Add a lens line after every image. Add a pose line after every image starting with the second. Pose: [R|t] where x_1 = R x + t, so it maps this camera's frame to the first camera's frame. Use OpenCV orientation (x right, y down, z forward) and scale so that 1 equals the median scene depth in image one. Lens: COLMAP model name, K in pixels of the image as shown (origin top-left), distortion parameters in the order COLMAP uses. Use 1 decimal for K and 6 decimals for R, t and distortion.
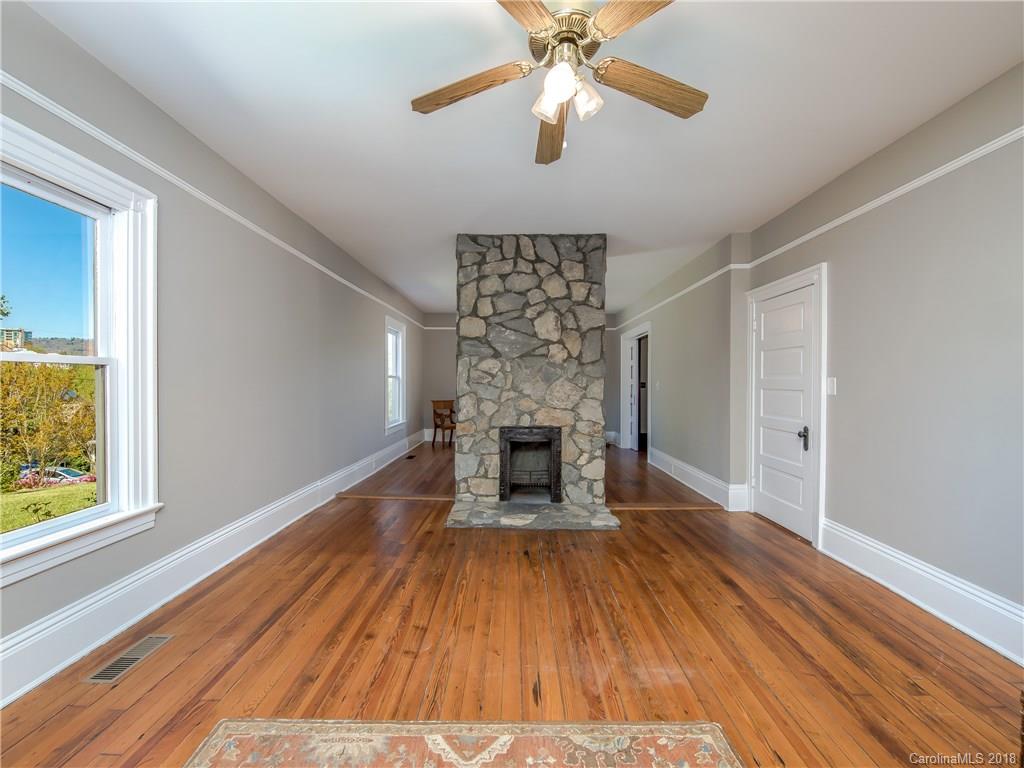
lens RADIAL K [[426.2, 0, 512.0], [0, 426.2, 384.0], [0, 0, 1]] dist [0.000890, 0.000016]
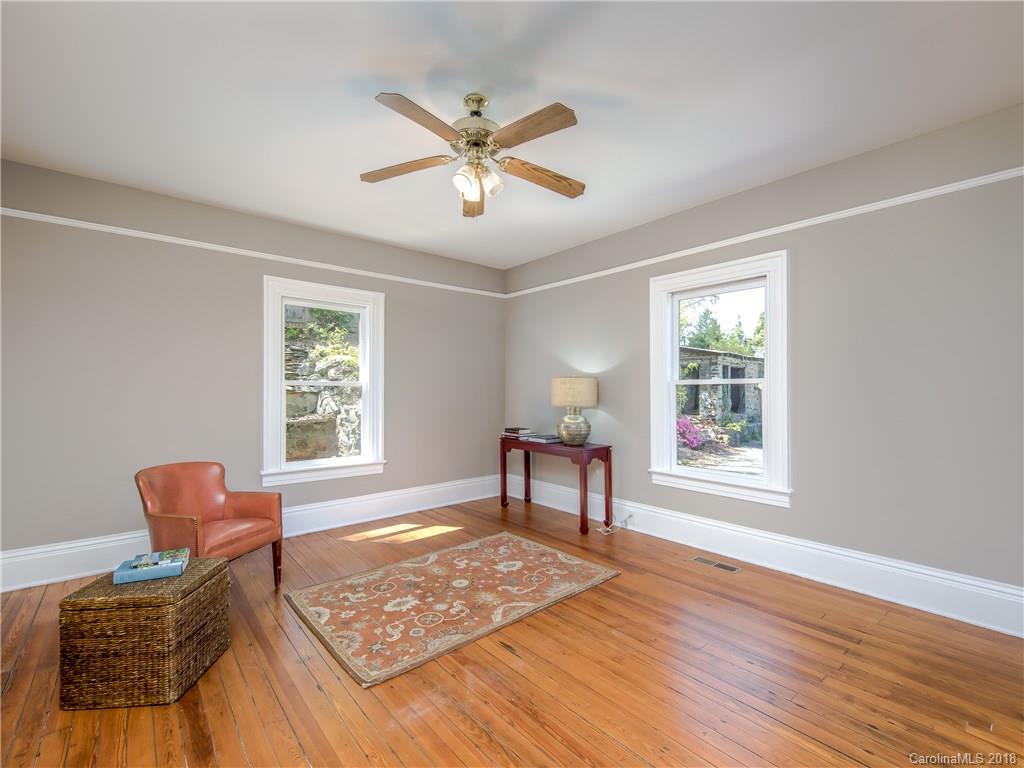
lens RADIAL K [[456.2, 0, 512.0], [0, 456.2, 384.0], [0, 0, 1]] dist [0.011332, -0.000417]
pose [[-0.758635, -0.014784, -0.651349, 0.854189], [-0.008053, 0.999879, -0.013315, -0.010525], [0.651467, -0.004856, -0.758662, 1.878519]]
